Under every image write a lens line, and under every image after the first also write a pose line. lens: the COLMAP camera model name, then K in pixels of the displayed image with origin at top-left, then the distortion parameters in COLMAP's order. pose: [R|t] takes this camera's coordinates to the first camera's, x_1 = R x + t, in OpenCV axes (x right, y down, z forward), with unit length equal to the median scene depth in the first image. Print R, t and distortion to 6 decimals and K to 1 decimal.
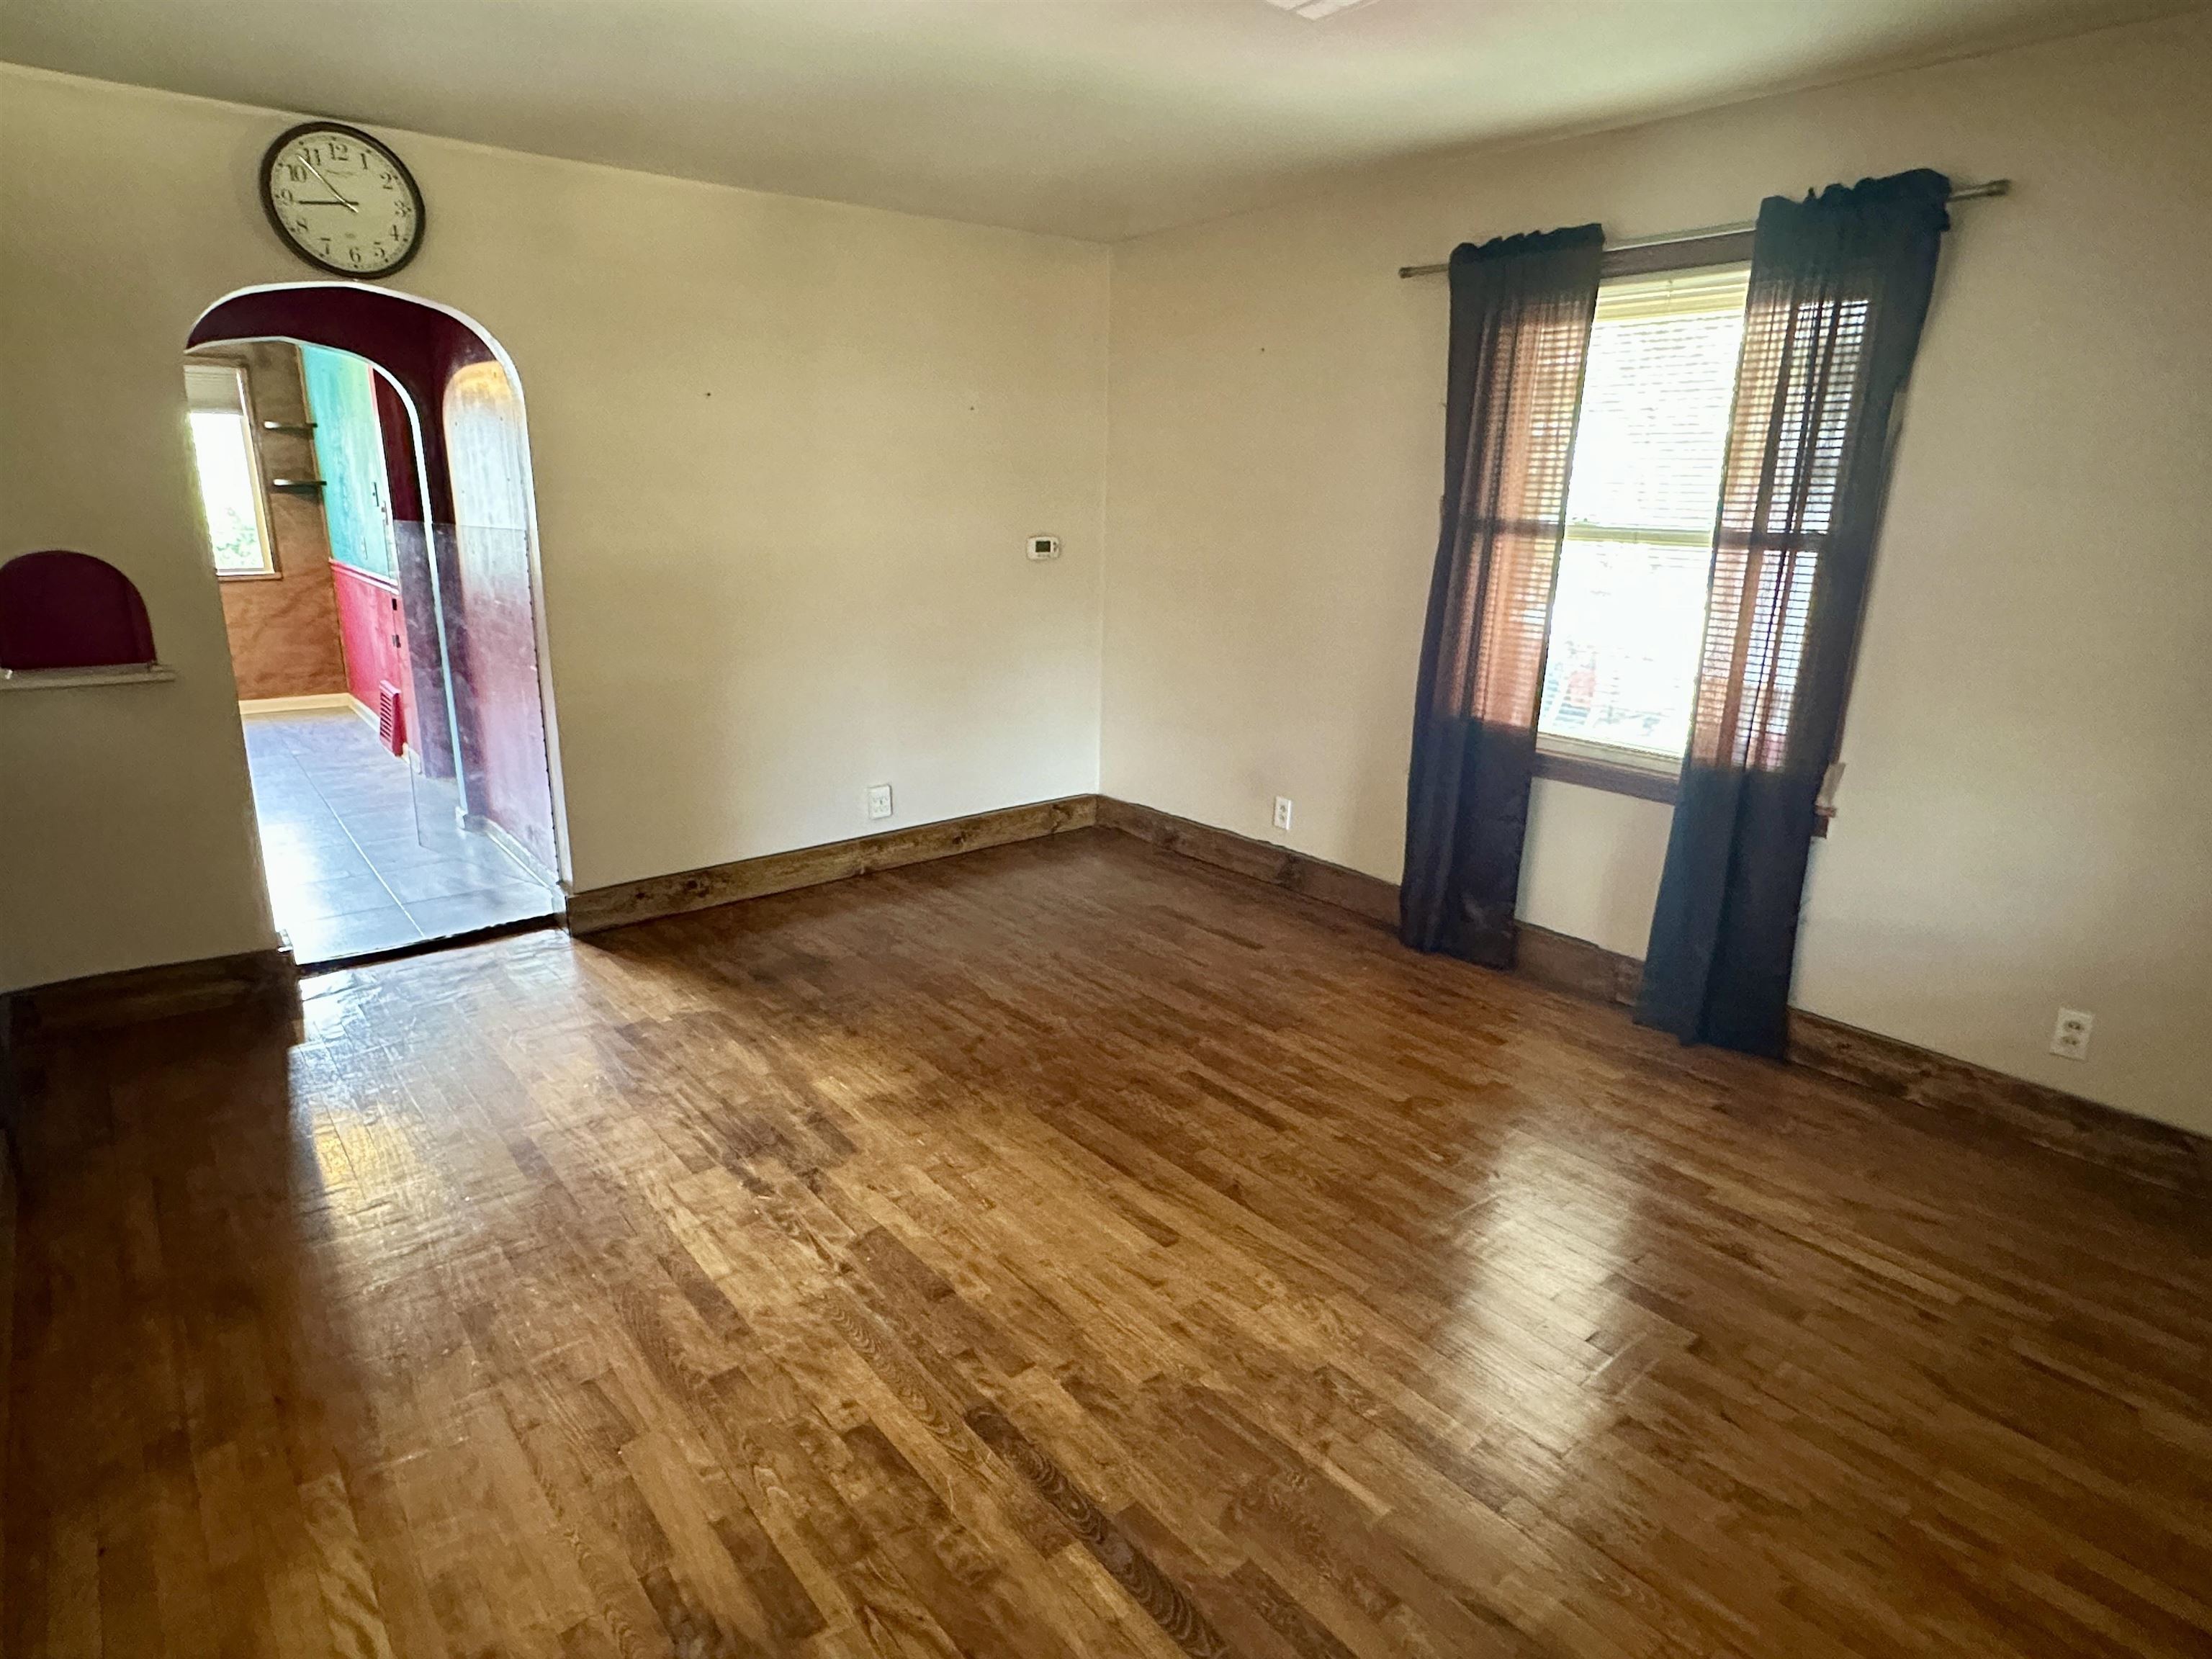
lens RADIAL K [[1234.1, 0, 1112.3], [0, 1234.1, 842.3], [0, 0, 1]] dist [0.002899, 0.000646]
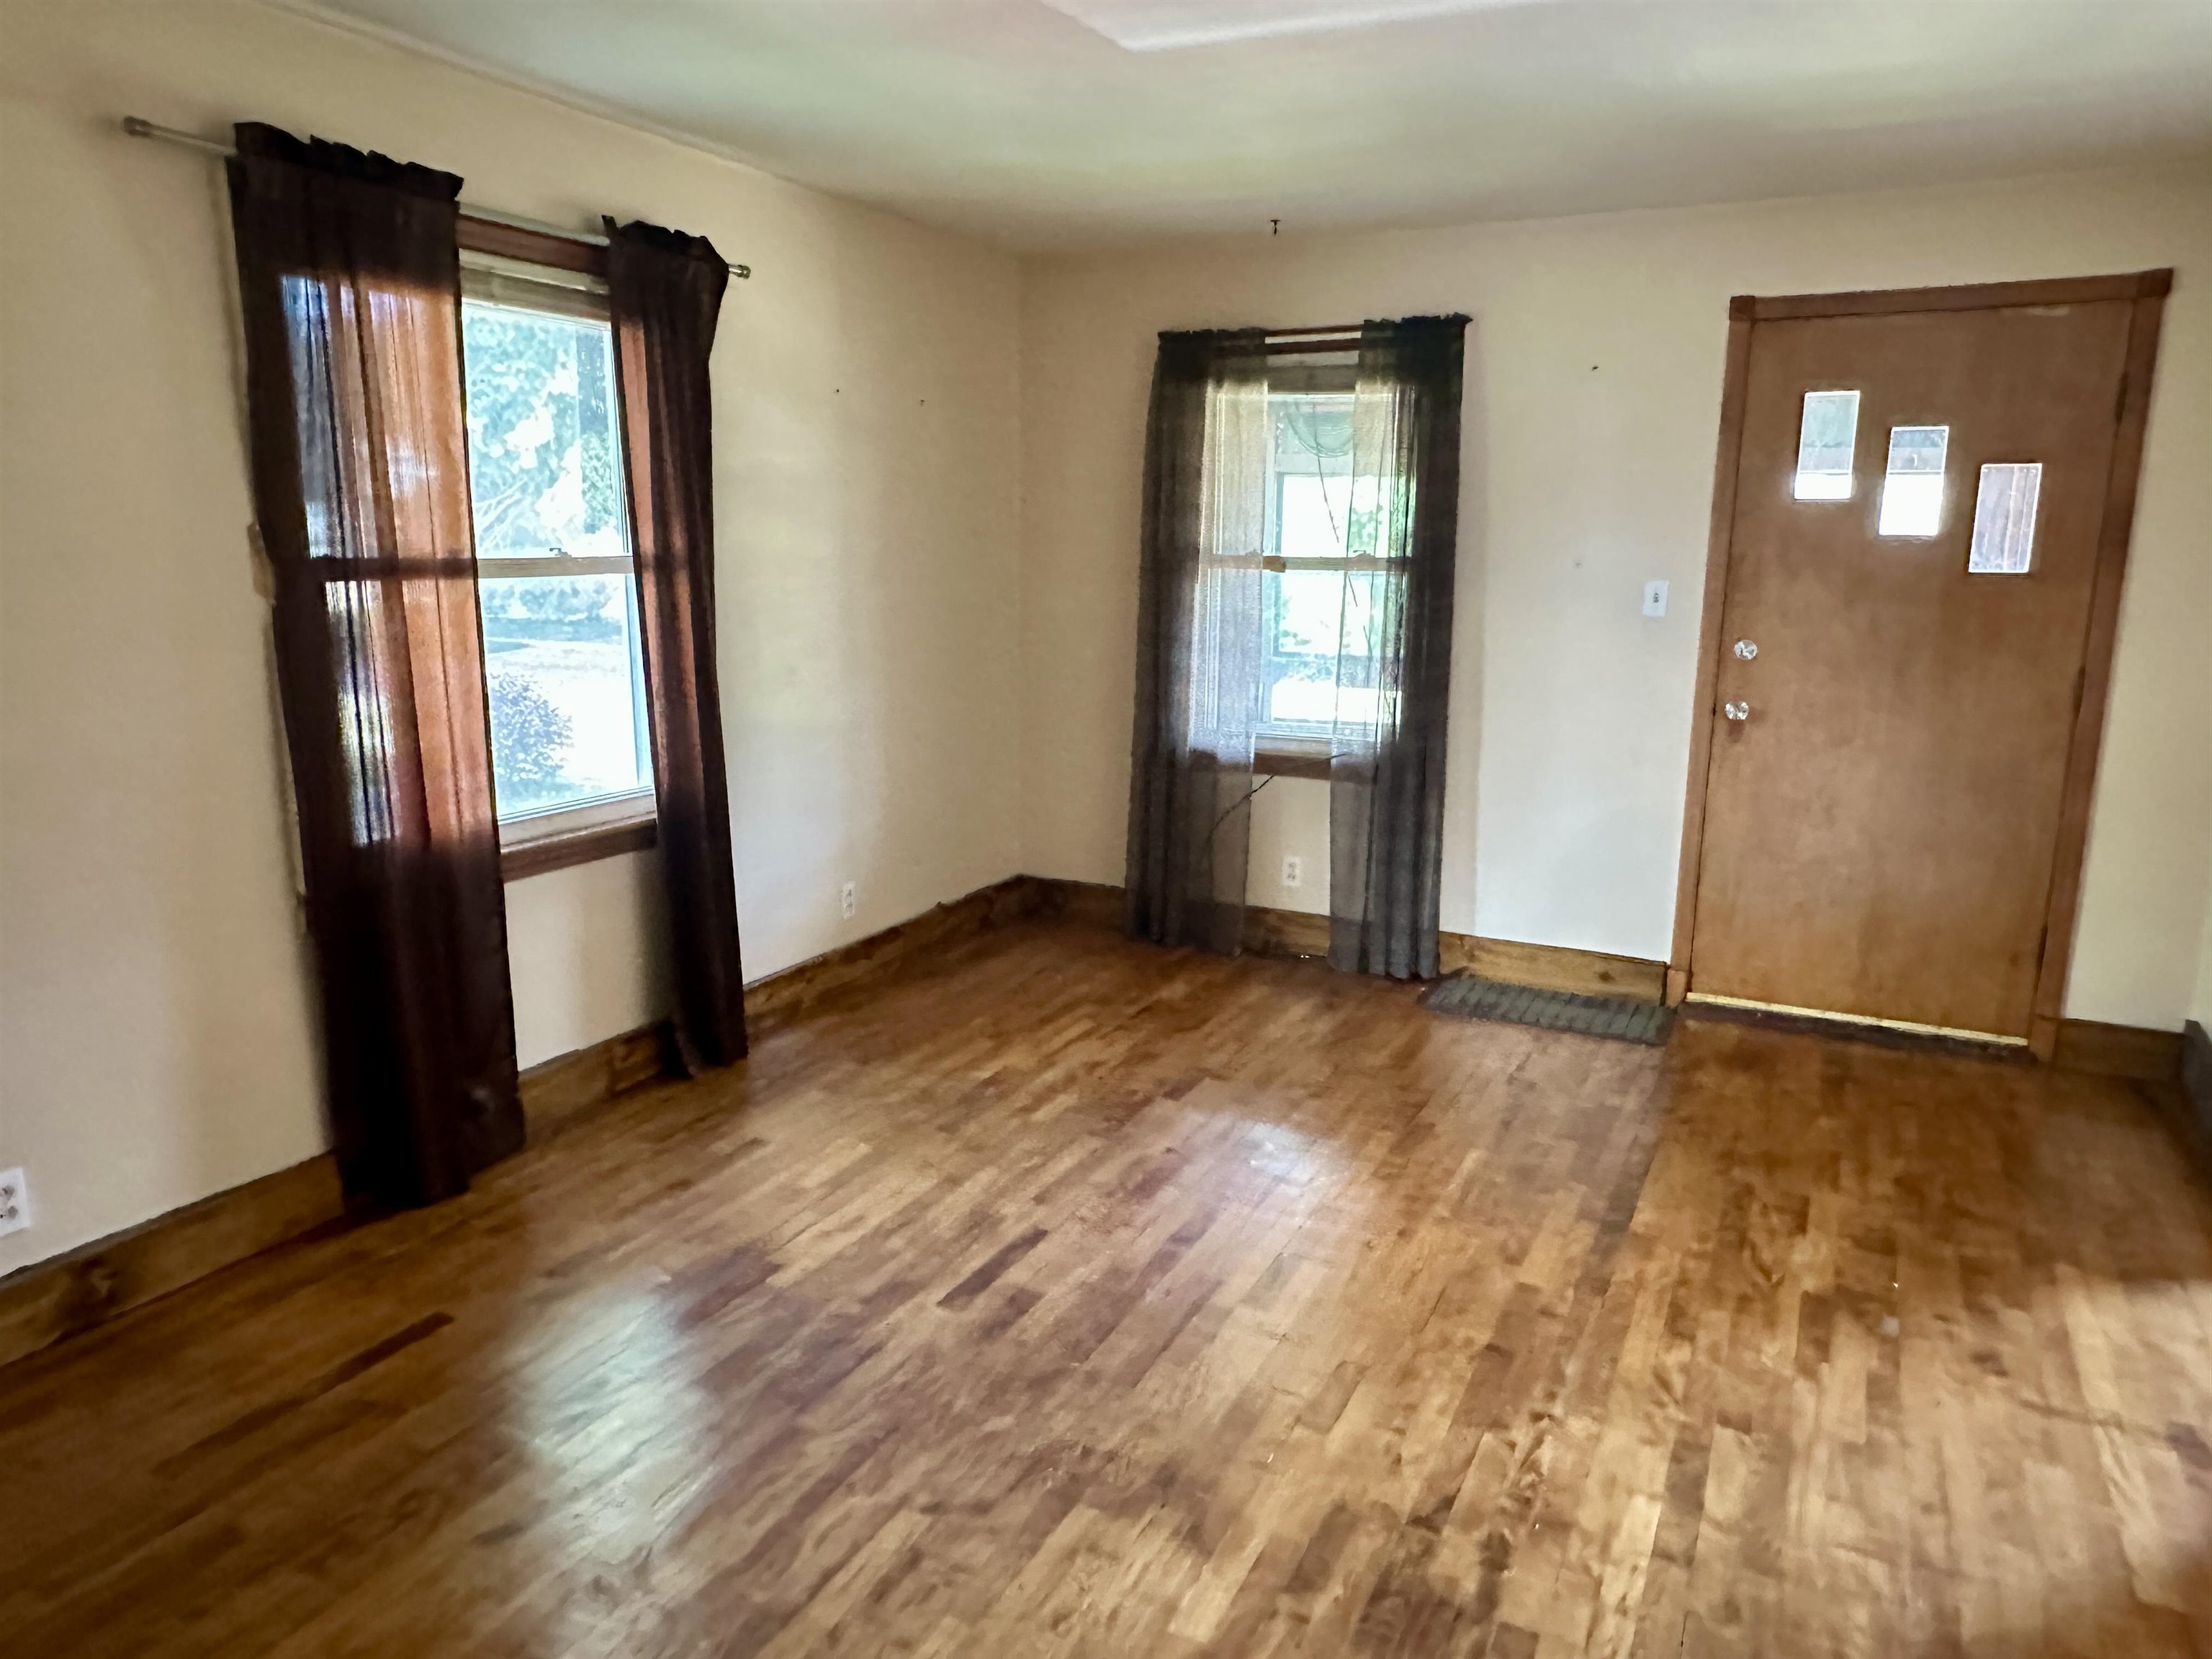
lens RADIAL K [[1503.8, 0, 1109.8], [0, 1503.8, 823.5], [0, 0, 1]] dist [0.008018, -0.004532]
pose [[-0.414136, -0.197640, 0.888499, -0.856730], [0.231319, 0.921240, 0.312742, -0.398686], [-0.880331, 0.335044, -0.335801, 1.333752]]
